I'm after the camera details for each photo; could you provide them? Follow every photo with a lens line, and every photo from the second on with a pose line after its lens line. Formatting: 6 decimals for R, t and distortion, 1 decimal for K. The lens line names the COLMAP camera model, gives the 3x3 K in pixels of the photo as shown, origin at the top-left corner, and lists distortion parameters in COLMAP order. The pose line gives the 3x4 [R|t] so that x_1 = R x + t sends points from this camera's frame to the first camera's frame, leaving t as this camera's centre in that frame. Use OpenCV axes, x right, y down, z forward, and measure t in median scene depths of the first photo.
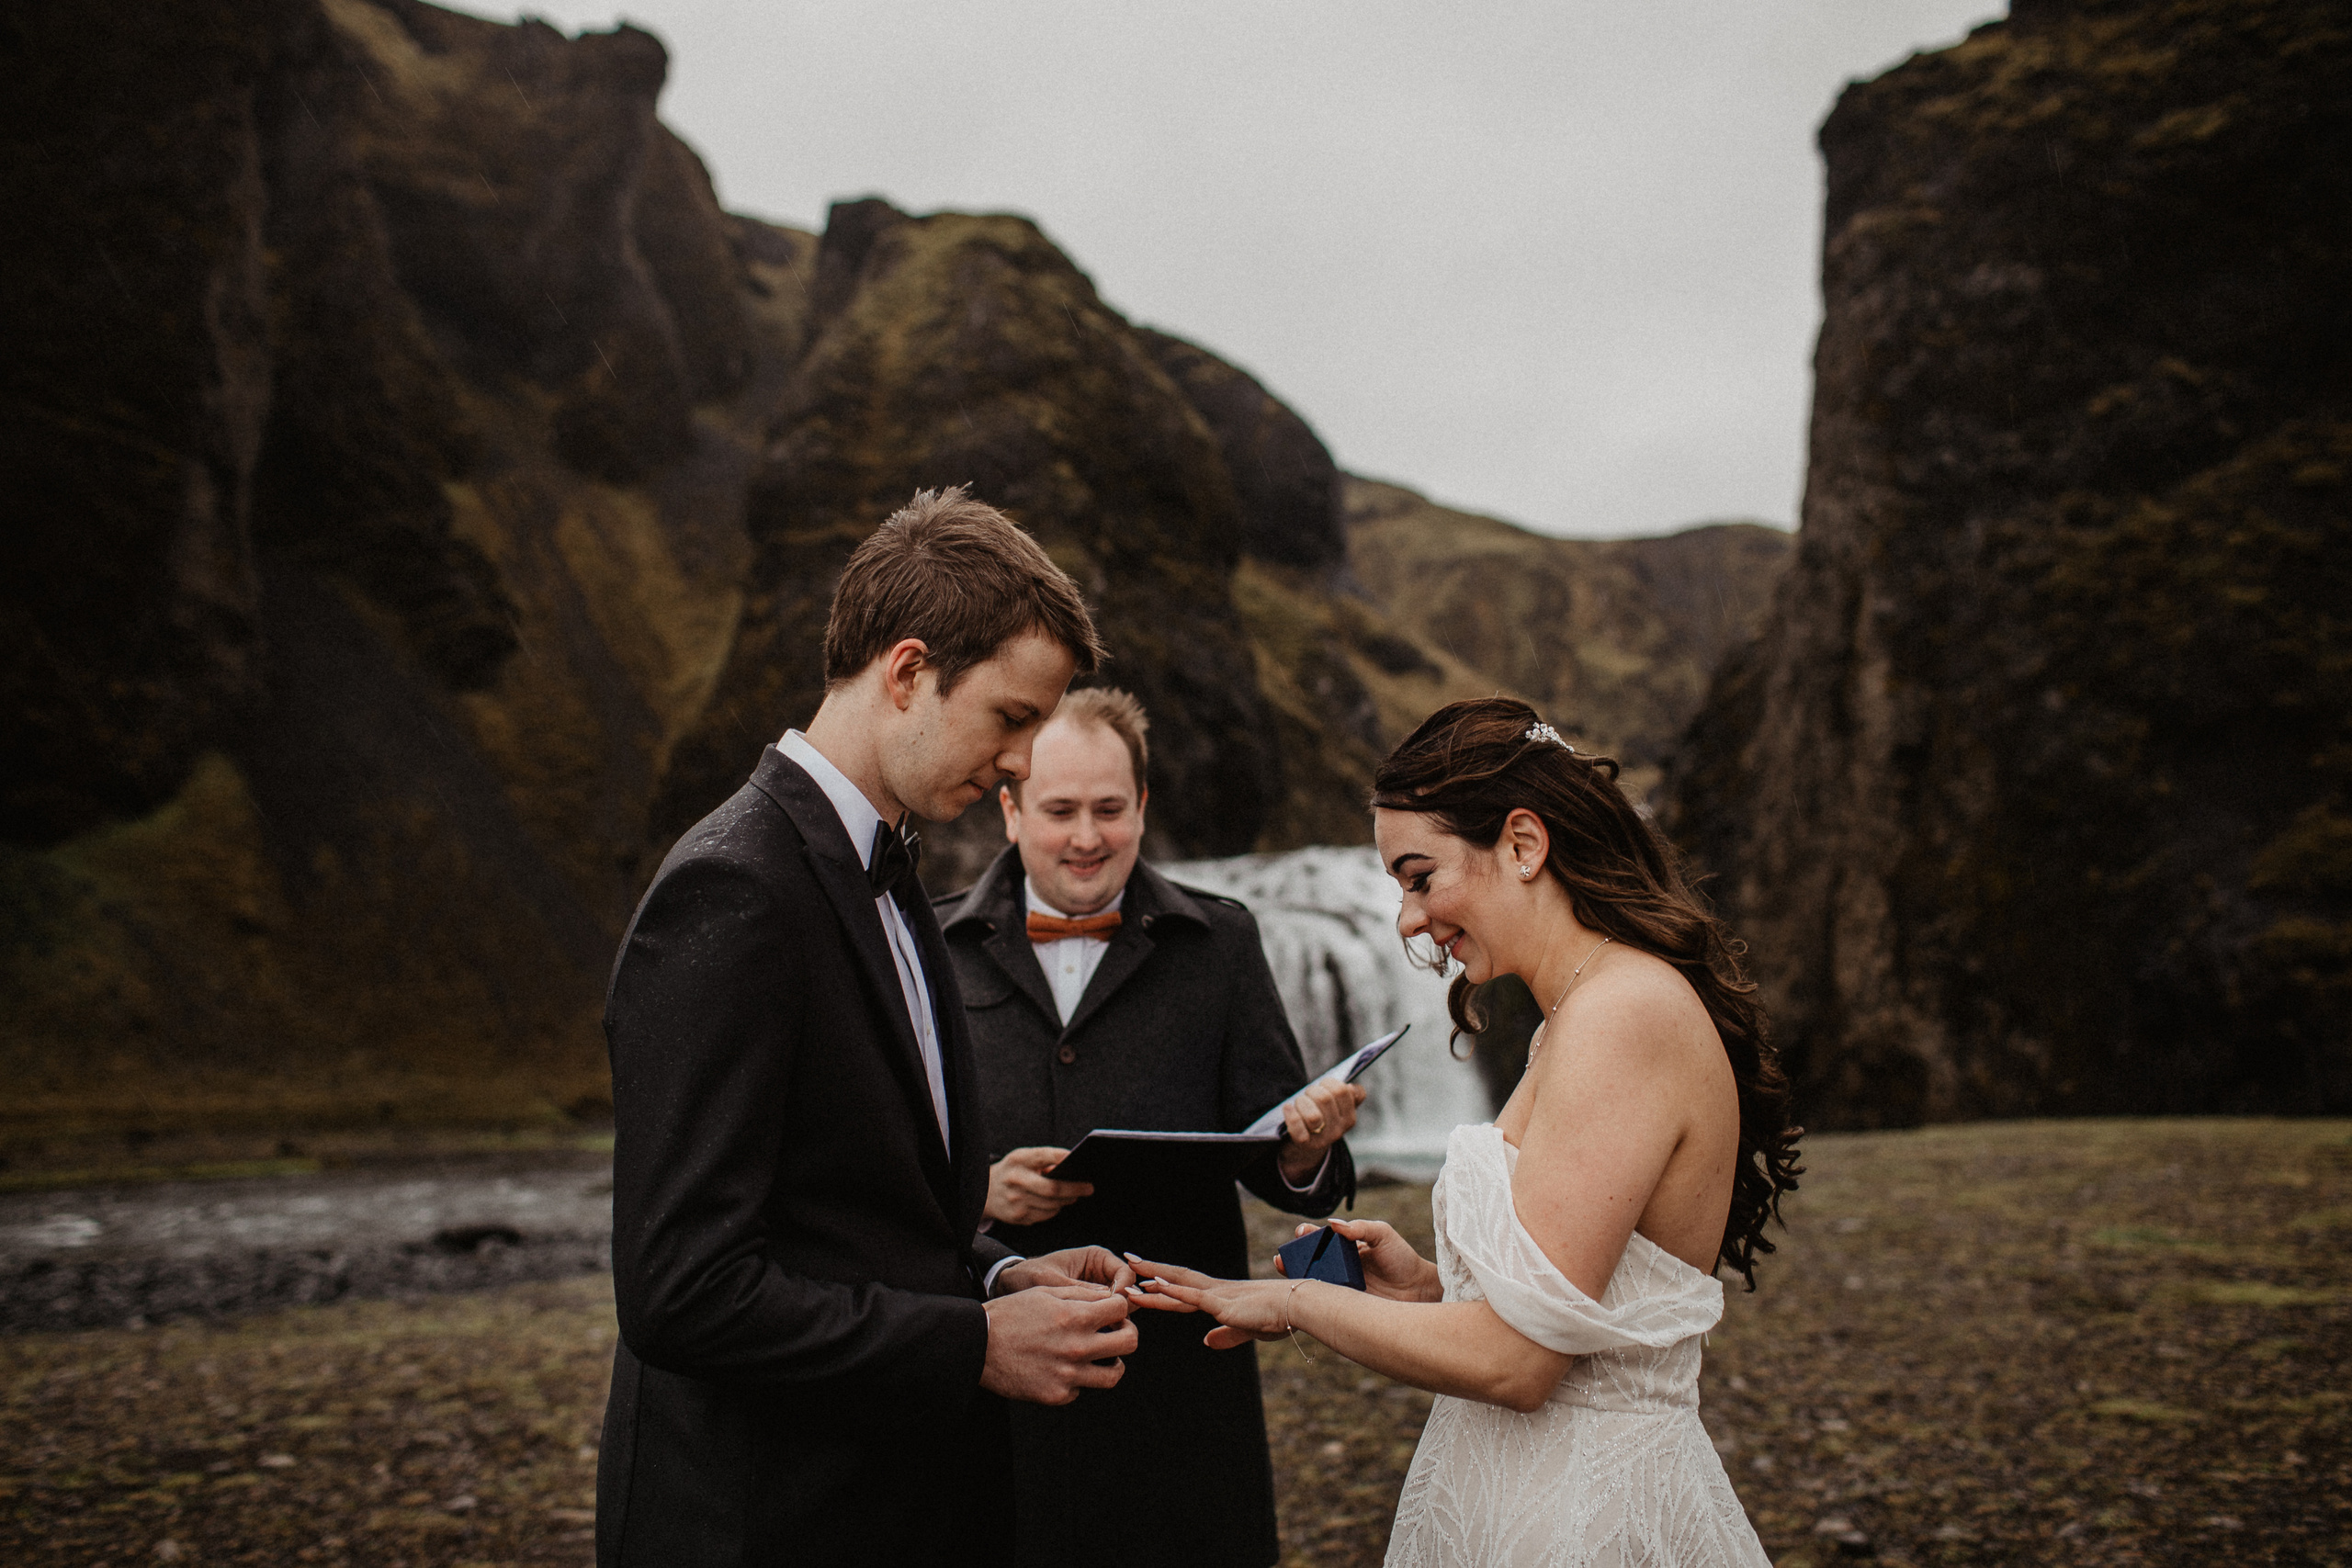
lens RADIAL K [[2252.3, 0, 1176.0], [0, 2252.3, 784.0], [0, 0, 1]] dist [-0.059575, 0.013953]
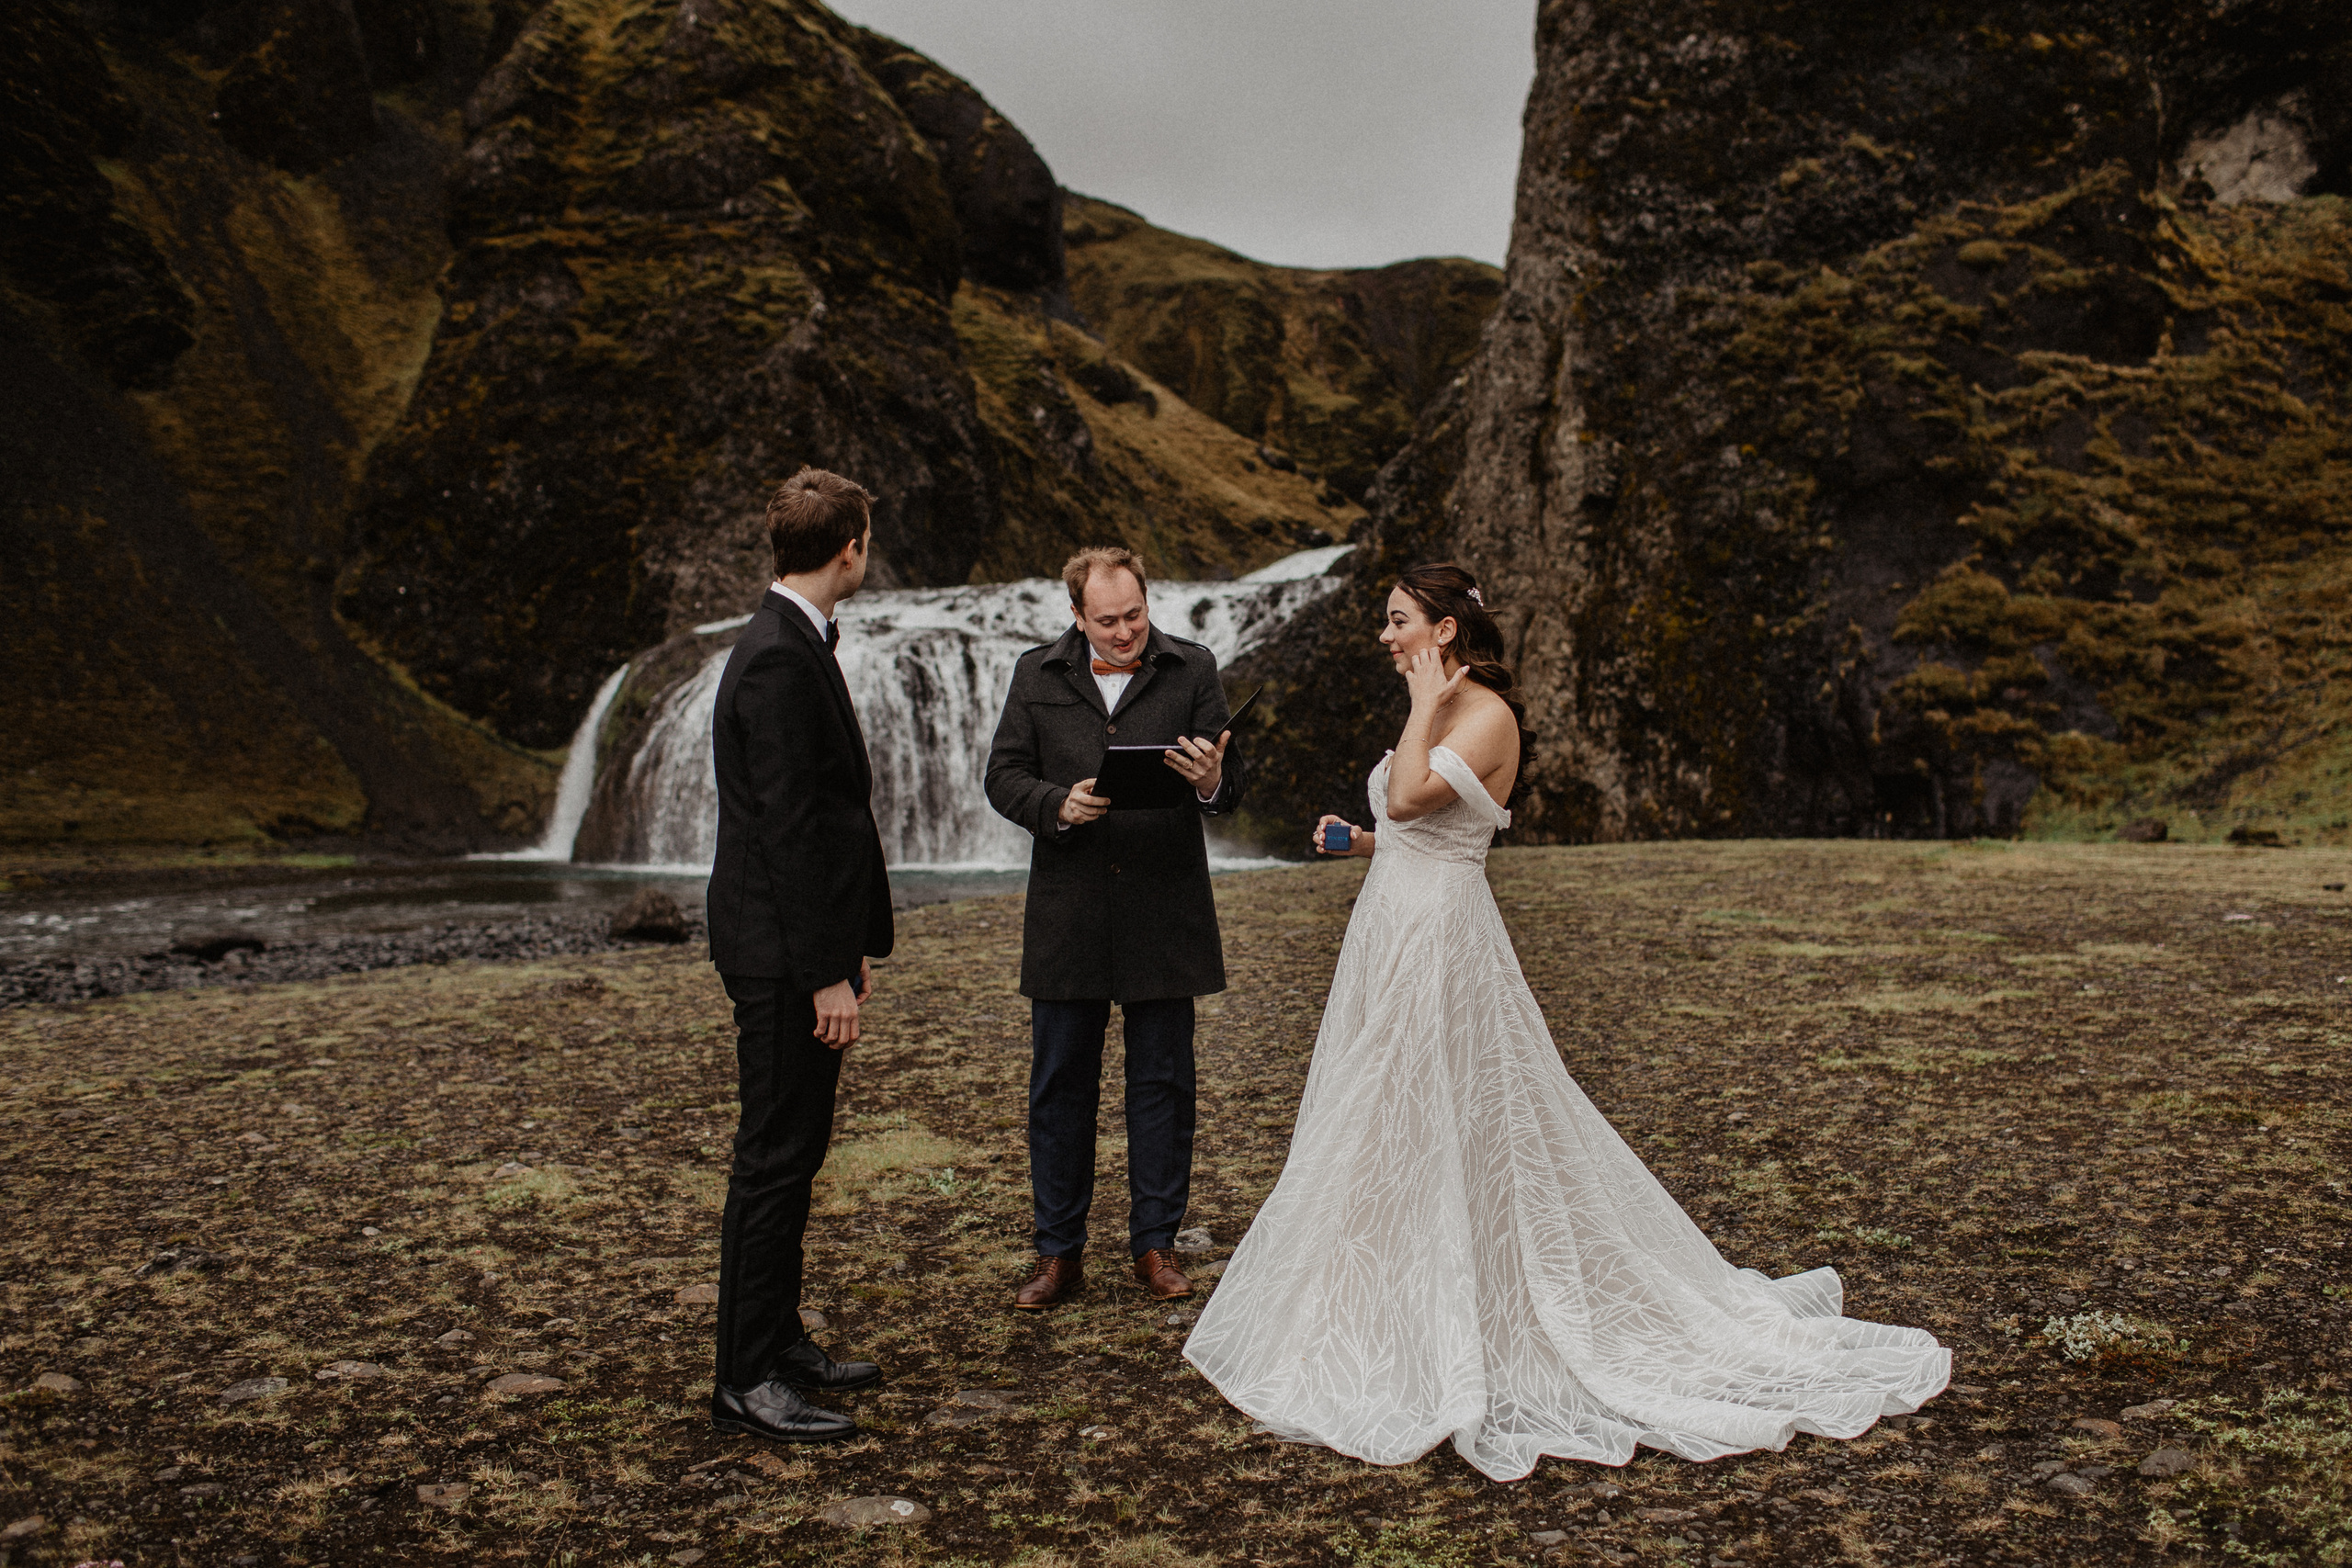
lens RADIAL K [[2380.2, 0, 1222.2], [0, 2380.2, 783.6], [0, 0, 1]] dist [0.005522, 0.016311]
pose [[0.987793, 0.008614, 0.155533, -0.024021], [-0.026948, 0.992866, 0.116155, -0.007349], [-0.153422, -0.118928, 0.980978, -0.098778]]
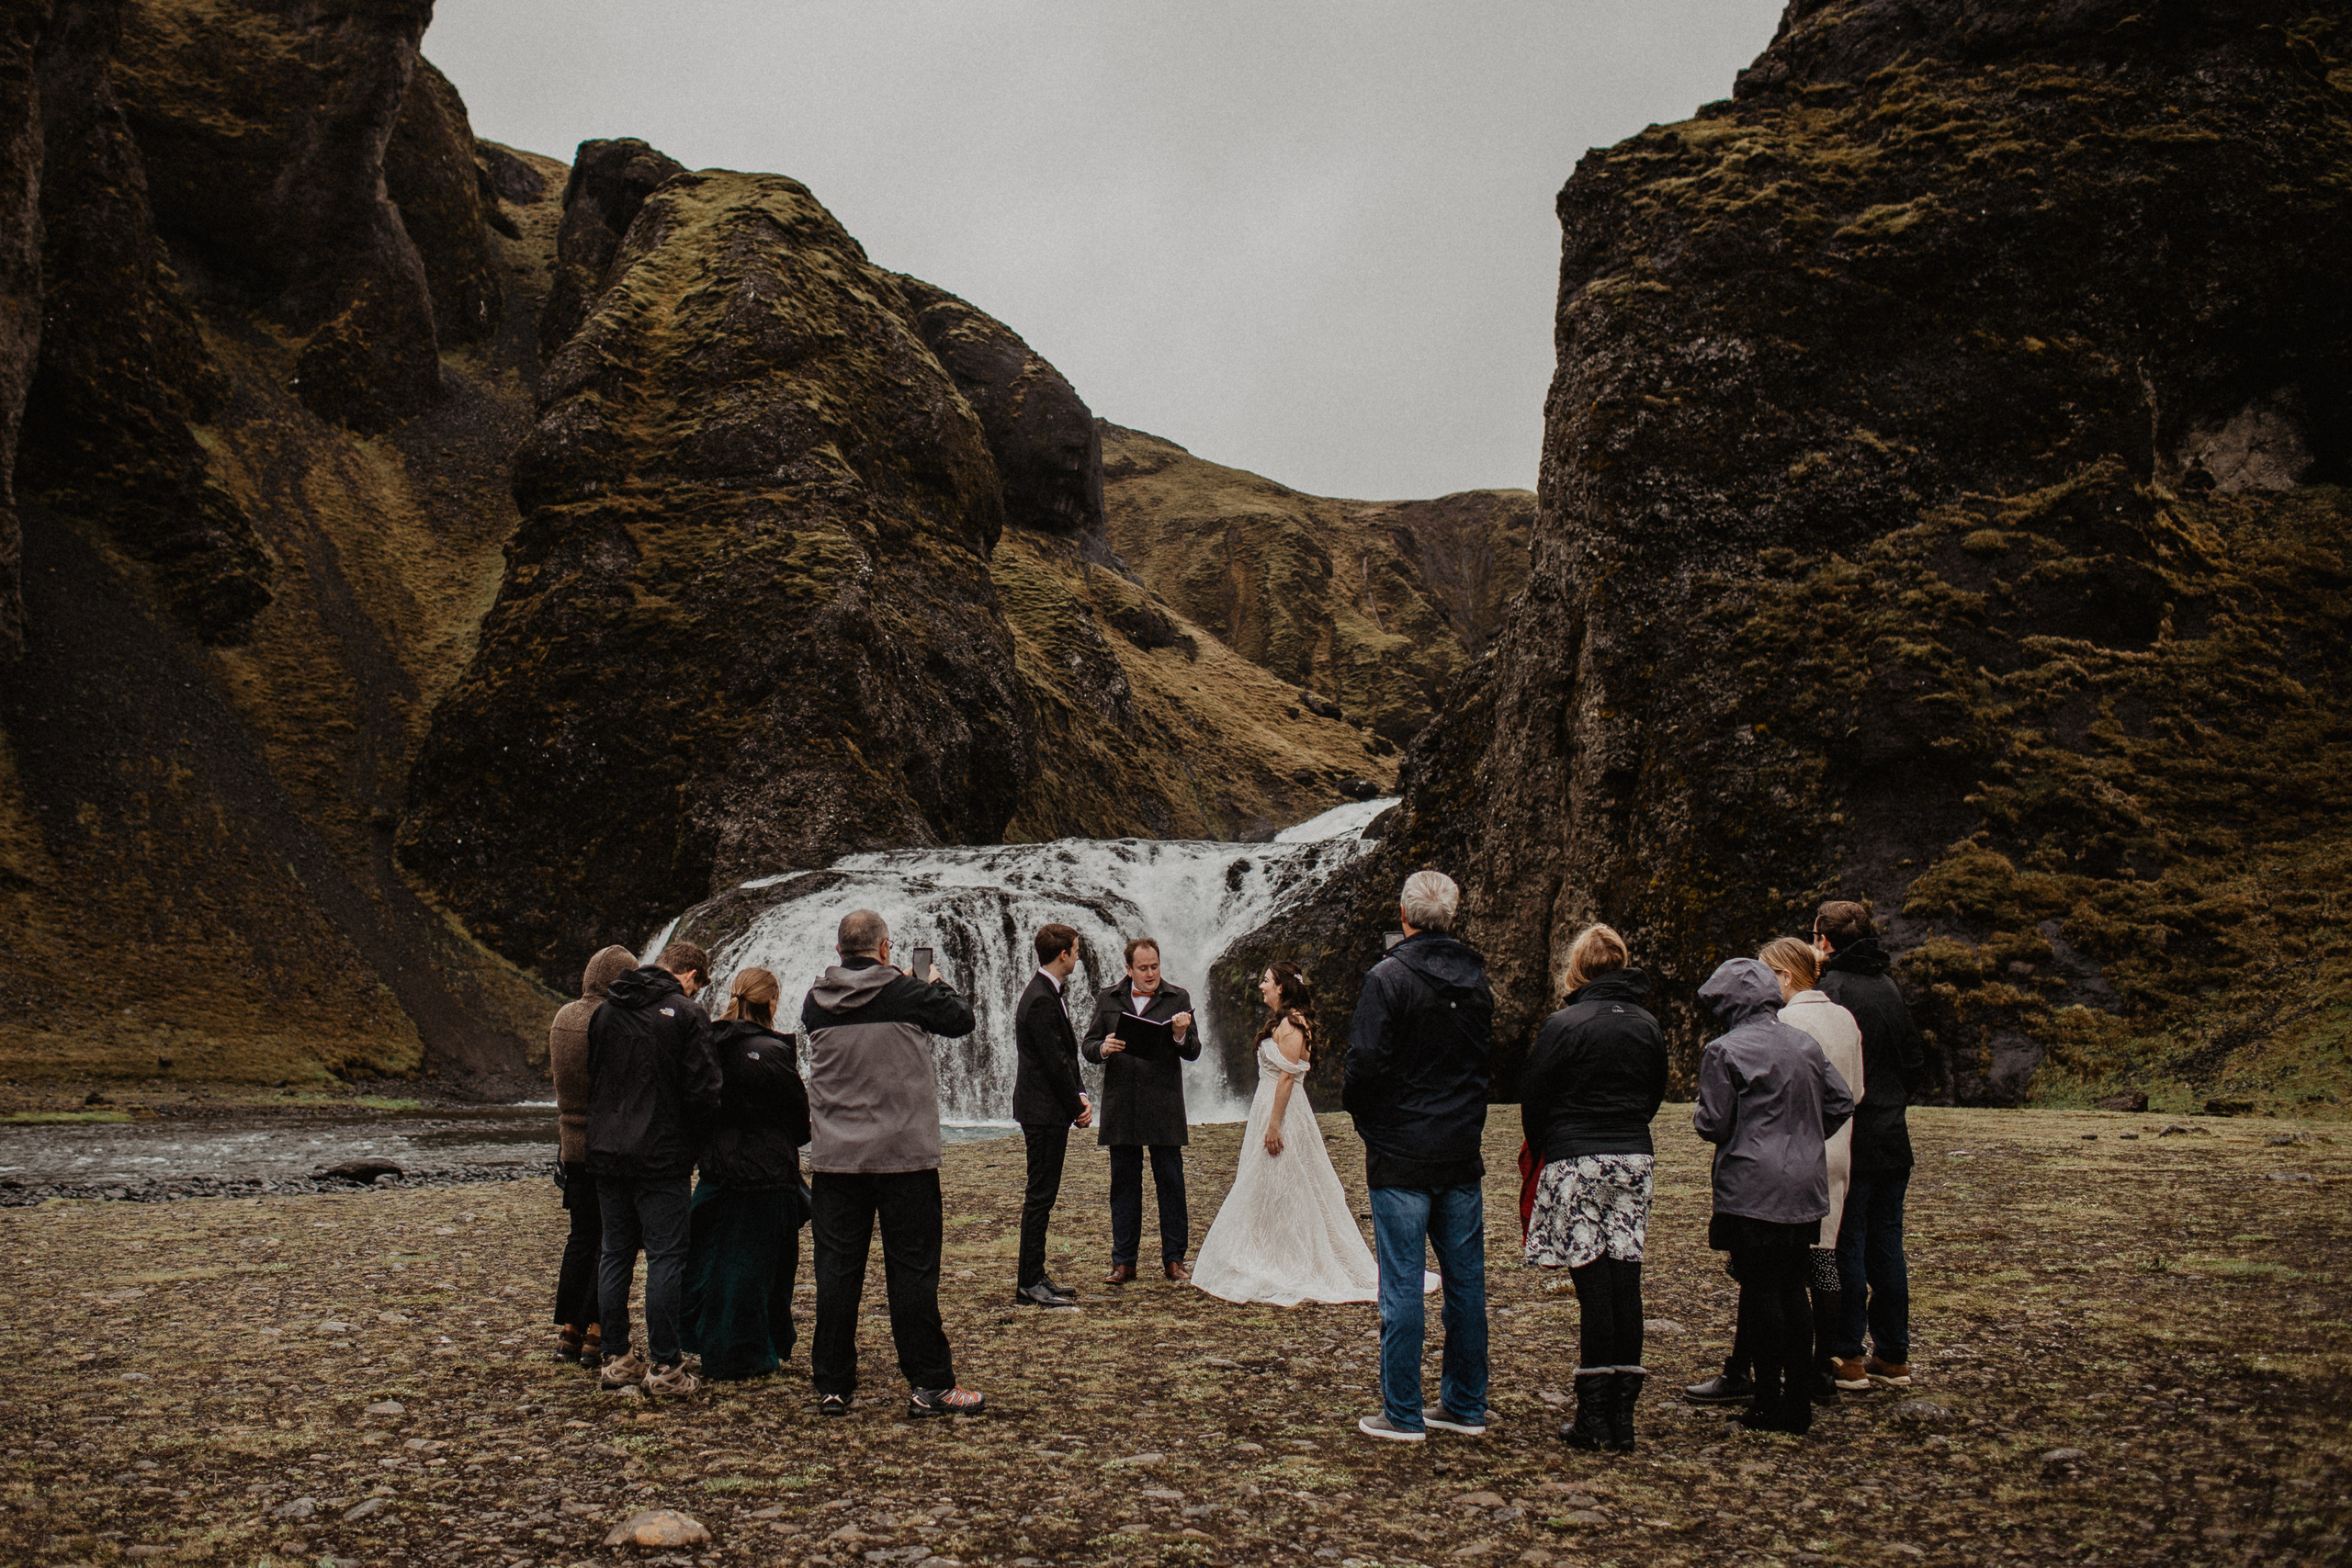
lens RADIAL K [[3123.0, 0, 994.5], [0, 3123.0, 570.7], [0, 0, 1]] dist [-0.114169, 0.148047]
pose [[0.997683, 0.035250, 0.058187, -0.070268], [-0.033489, 0.998959, -0.030965, -0.055442], [-0.059218, 0.028945, 0.997825, -0.496633]]
